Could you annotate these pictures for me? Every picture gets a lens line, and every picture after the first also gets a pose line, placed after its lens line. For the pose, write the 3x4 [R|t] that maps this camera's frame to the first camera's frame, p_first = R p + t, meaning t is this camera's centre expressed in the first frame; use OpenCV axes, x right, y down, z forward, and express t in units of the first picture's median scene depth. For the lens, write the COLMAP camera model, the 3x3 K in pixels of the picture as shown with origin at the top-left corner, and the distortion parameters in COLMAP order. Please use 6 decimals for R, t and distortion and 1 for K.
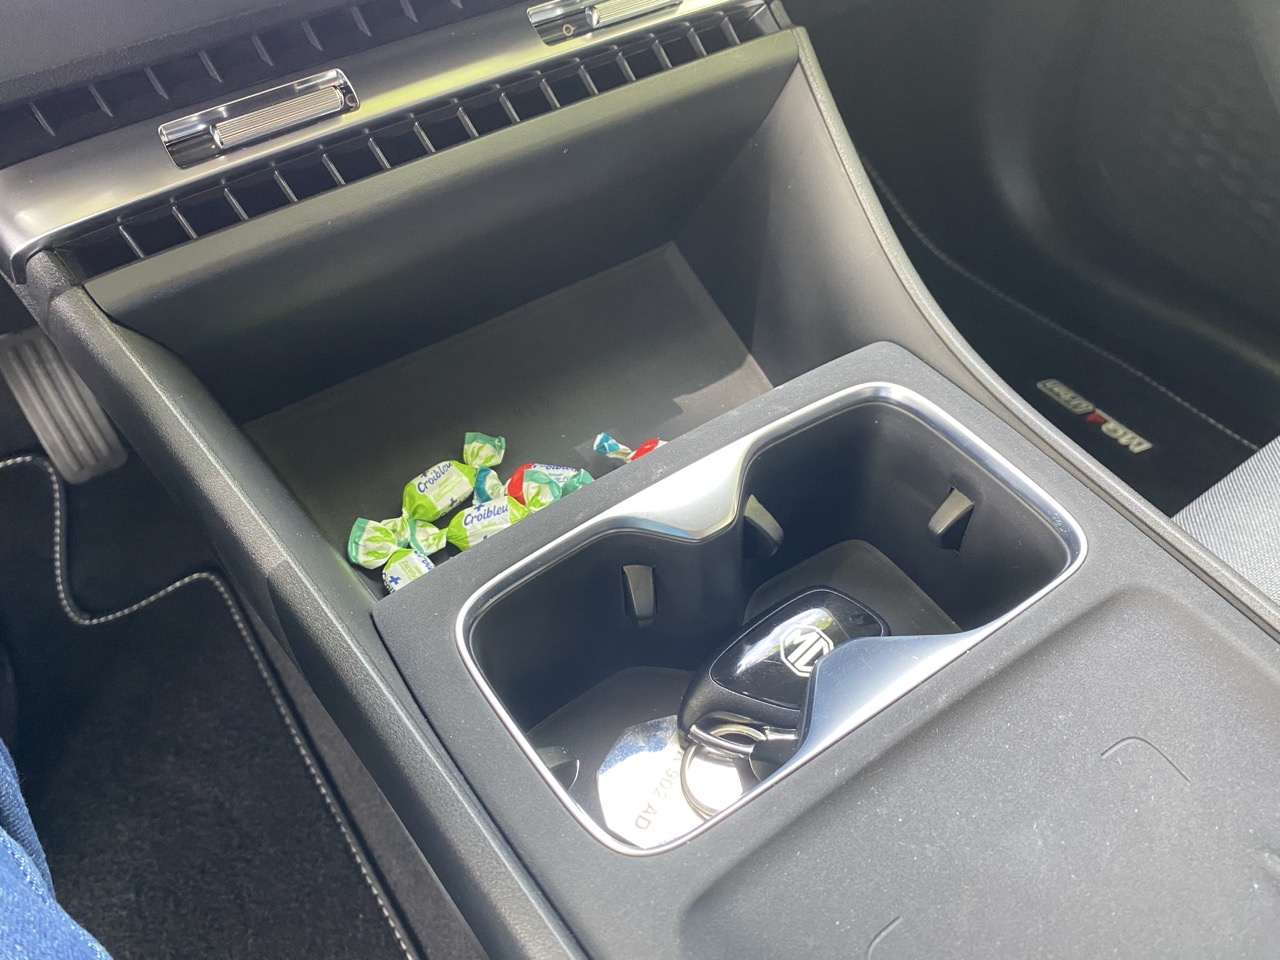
lens RADIAL K [[1009.5, 0, 637.9], [0, 1009.5, 485.0], [0, 0, 1]] dist [0.054000, -0.068501]
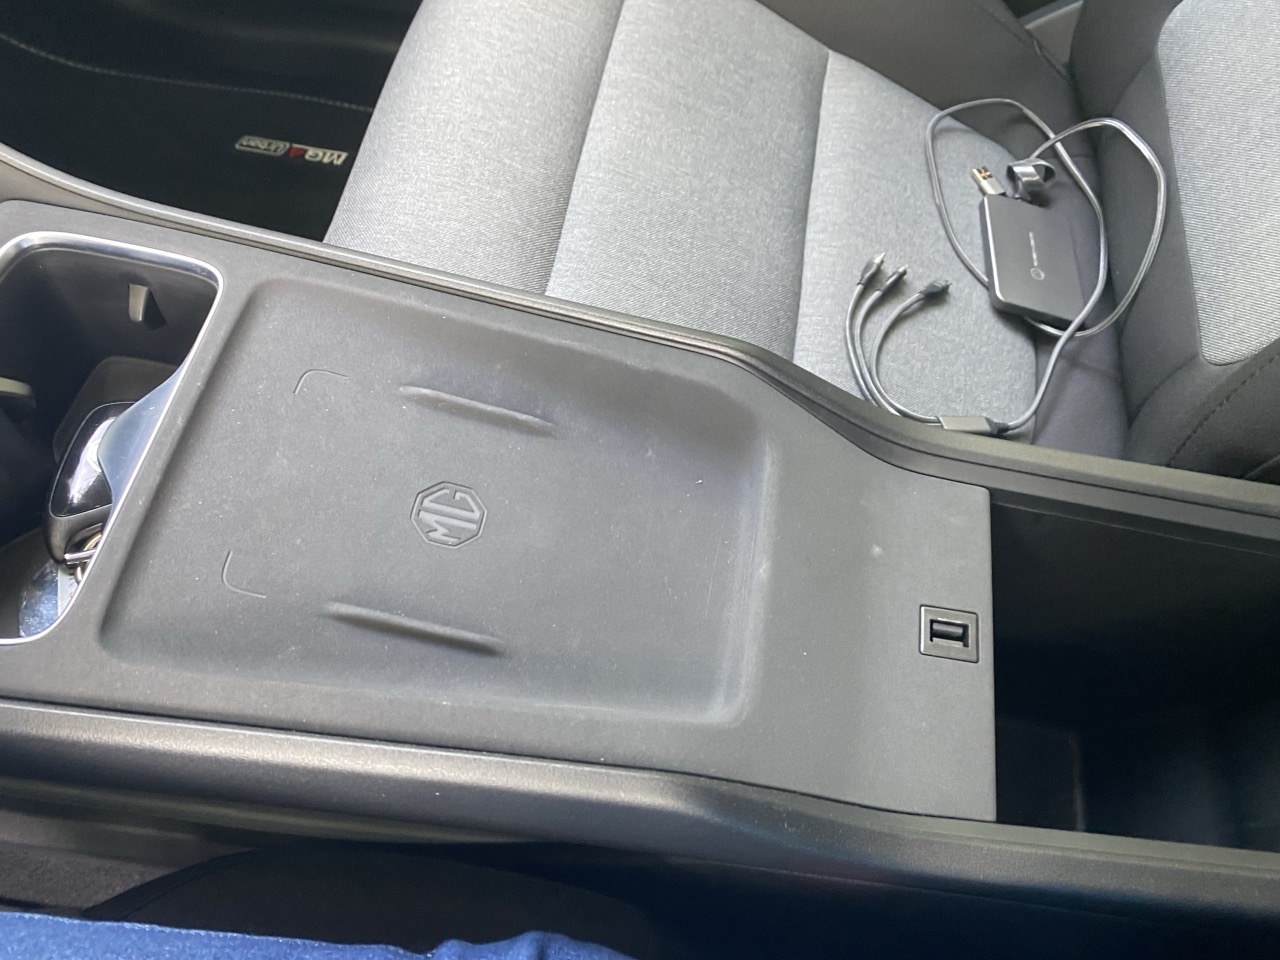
lens RADIAL K [[1009.5, 0, 637.9], [0, 1009.5, 485.0], [0, 0, 1]] dist [0.054000, -0.068501]
pose [[0.690769, -0.590288, 0.417610, 0.066806], [0.482612, 0.806457, 0.341632, 0.077718], [-0.538446, -0.034445, 0.841956, -0.436946]]
